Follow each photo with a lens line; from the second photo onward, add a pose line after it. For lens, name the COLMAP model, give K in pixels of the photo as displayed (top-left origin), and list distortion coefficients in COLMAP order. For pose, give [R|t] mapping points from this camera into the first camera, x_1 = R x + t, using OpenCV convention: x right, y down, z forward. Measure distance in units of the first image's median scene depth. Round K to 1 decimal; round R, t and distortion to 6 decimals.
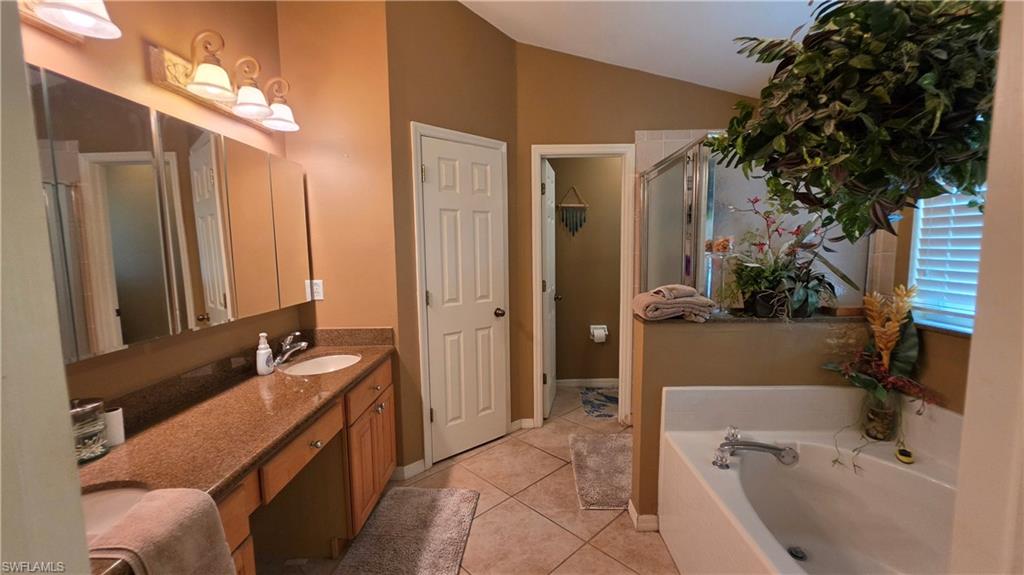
lens RADIAL K [[414.7, 0, 509.3], [0, 414.7, 289.3], [0, 0, 1]] dist [-0.000146, 0.000060]
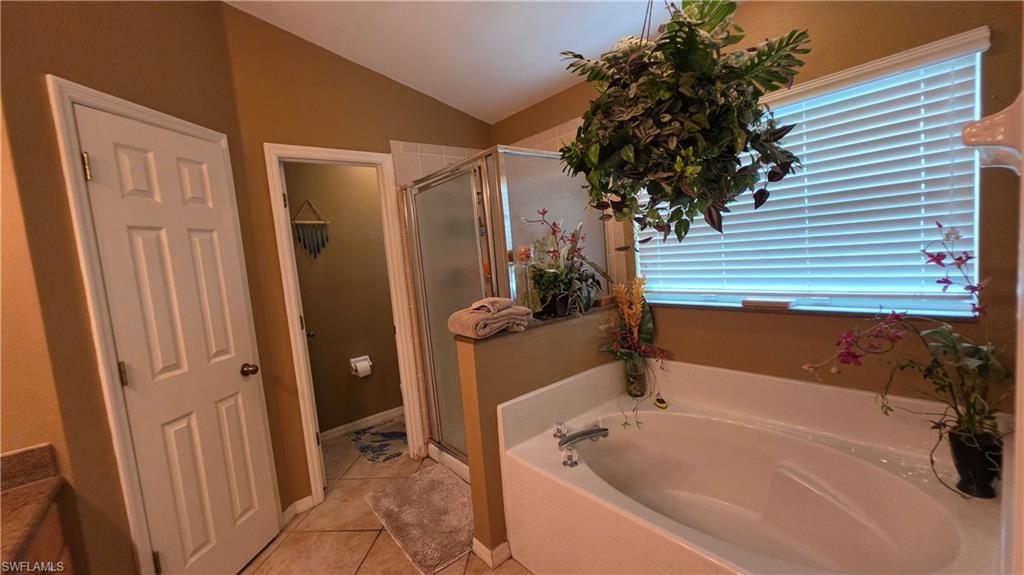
lens RADIAL K [[414.7, 0, 509.3], [0, 414.7, 289.3], [0, 0, 1]] dist [-0.000146, 0.000060]
pose [[0.755931, -0.113484, 0.644740, -0.176998], [0.144304, 0.989521, 0.004980, -0.026942], [-0.638549, 0.089274, 0.764385, 0.209819]]
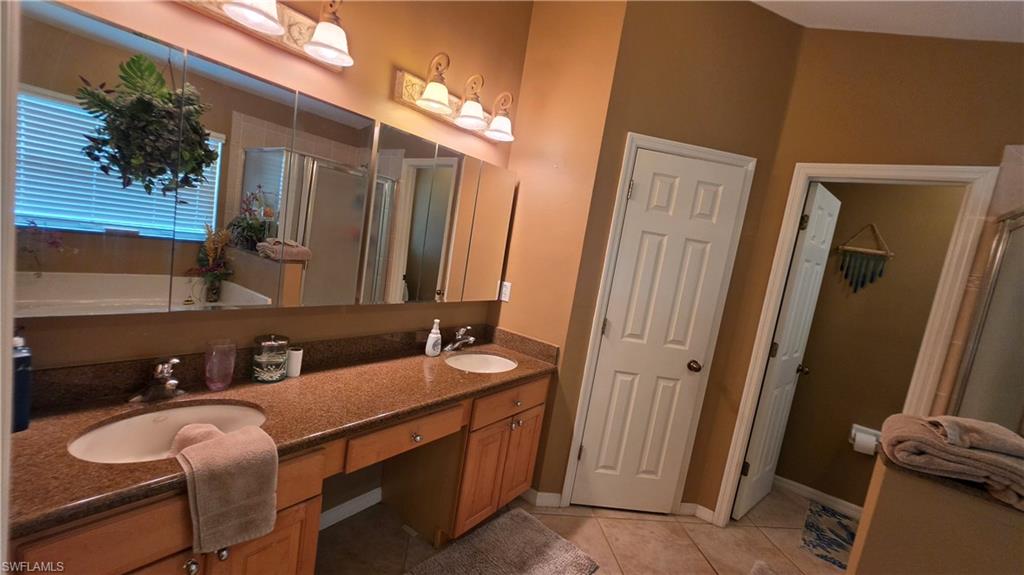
lens RADIAL K [[410.4, 0, 512.8], [0, 410.4, 289.5], [0, 0, 1]] dist [-0.000464, -0.000141]
pose [[0.794794, 0.208482, -0.569946, 0.163446], [-0.225571, 0.973343, 0.041481, -0.058673], [0.563401, 0.095594, 0.820635, 0.180118]]
